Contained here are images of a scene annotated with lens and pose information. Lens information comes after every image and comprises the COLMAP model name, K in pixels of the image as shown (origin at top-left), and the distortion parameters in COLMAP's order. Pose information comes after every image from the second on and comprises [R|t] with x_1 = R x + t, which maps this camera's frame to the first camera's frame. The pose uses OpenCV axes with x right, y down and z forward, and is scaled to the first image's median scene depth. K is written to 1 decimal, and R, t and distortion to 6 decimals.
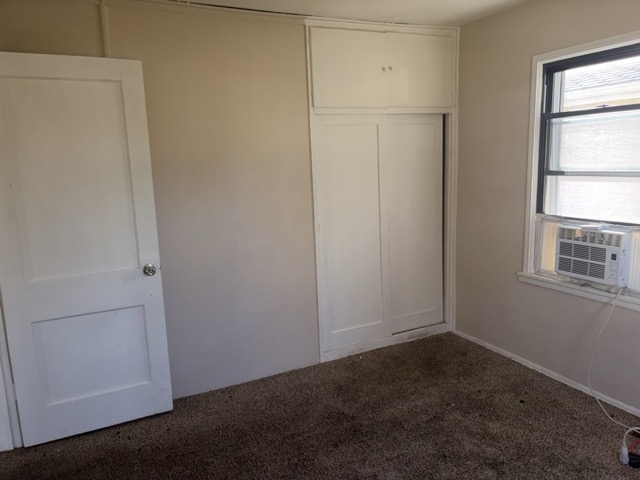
lens RADIAL K [[488.0, 0, 323.0], [0, 488.0, 240.7], [0, 0, 1]] dist [0.008114, -0.004217]
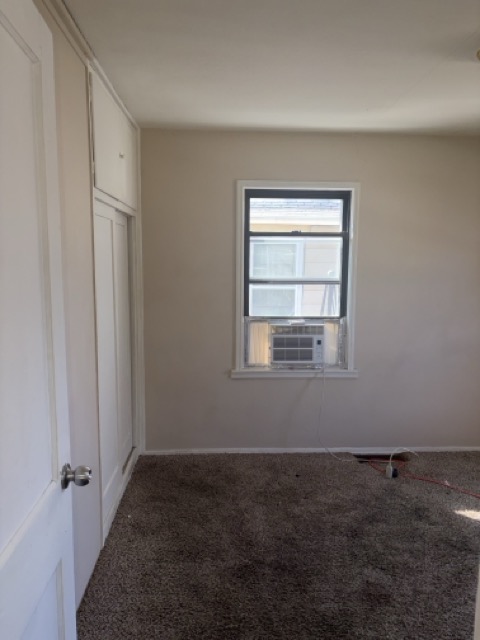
lens RADIAL K [[488.1, 0, 240.0], [0, 488.1, 320.0], [0, 0, 1]] dist [0.036859, -0.045340]
pose [[0.384466, -0.069190, 0.920543, -0.641743], [0.134260, 0.990775, 0.018395, -0.072224], [-0.913324, 0.116519, 0.390208, 0.577289]]
